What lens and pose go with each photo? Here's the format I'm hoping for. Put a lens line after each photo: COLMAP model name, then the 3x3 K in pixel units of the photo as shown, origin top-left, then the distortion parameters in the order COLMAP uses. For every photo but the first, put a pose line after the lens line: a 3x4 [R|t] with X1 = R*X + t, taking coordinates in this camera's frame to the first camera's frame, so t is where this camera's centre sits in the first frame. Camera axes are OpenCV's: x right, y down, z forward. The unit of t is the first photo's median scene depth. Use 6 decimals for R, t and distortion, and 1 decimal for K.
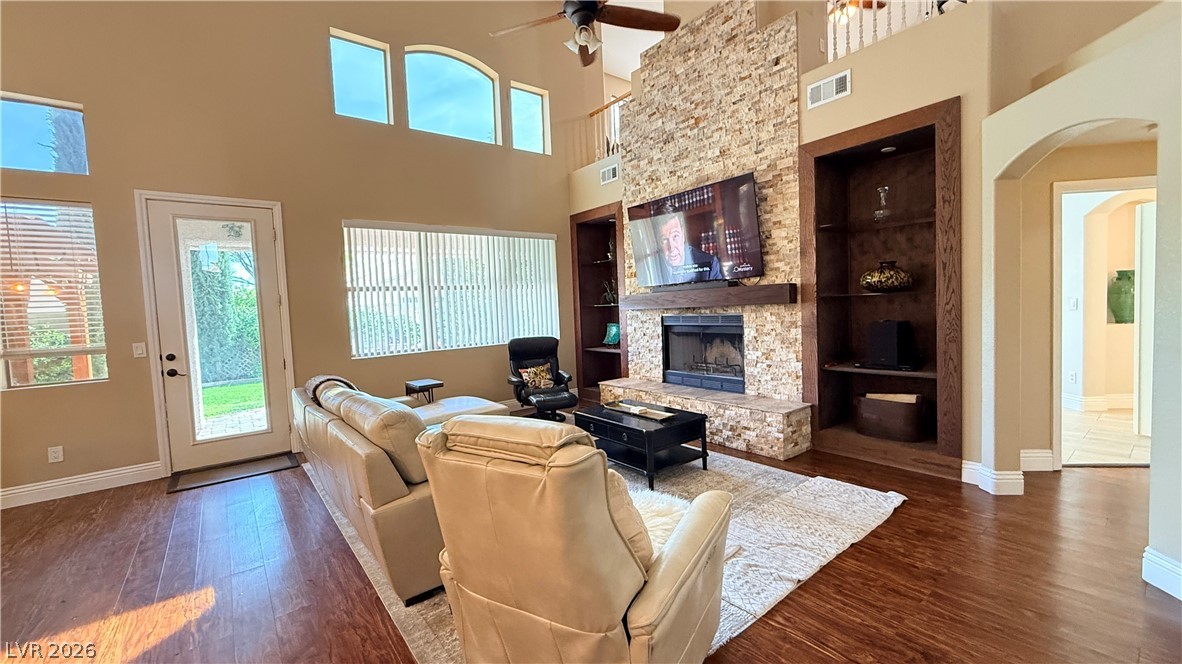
lens RADIAL K [[470.7, 0, 588.3], [0, 470.7, 332.1], [0, 0, 1]] dist [0.000707, -0.000174]
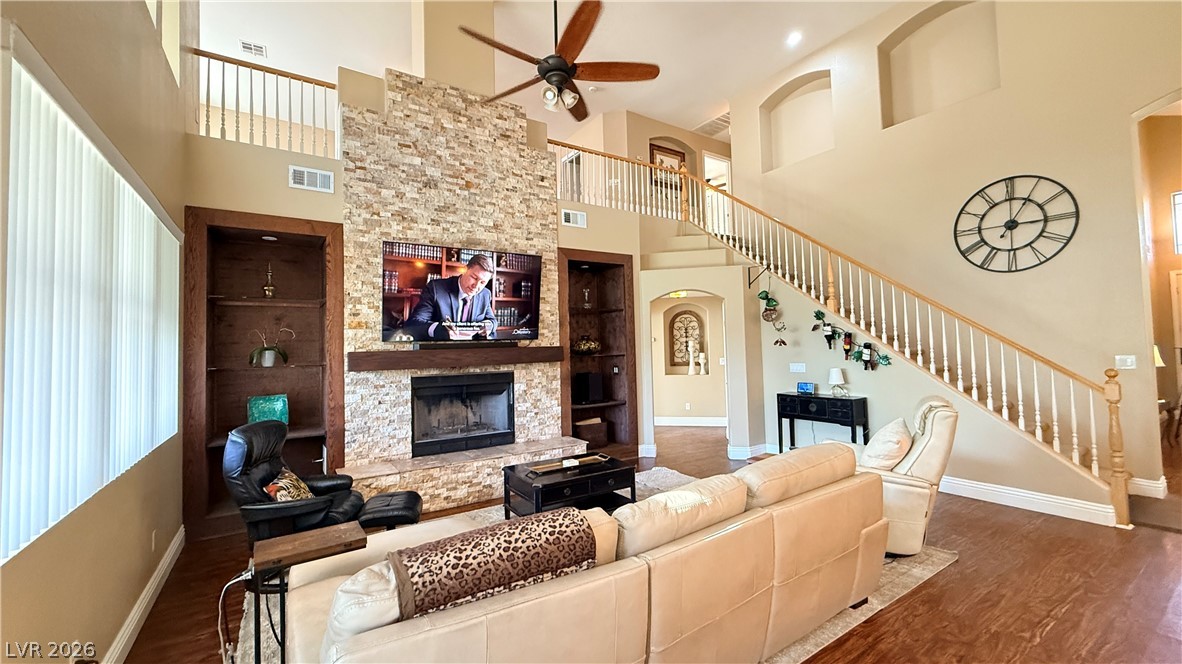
lens RADIAL K [[470.7, 0, 588.3], [0, 470.7, 332.1], [0, 0, 1]] dist [0.000707, -0.000174]
pose [[0.083742, 0.075383, 0.993632, -0.801995], [0.076066, 0.993742, -0.081802, -0.026313], [-0.993580, 0.082432, 0.077484, 0.740131]]
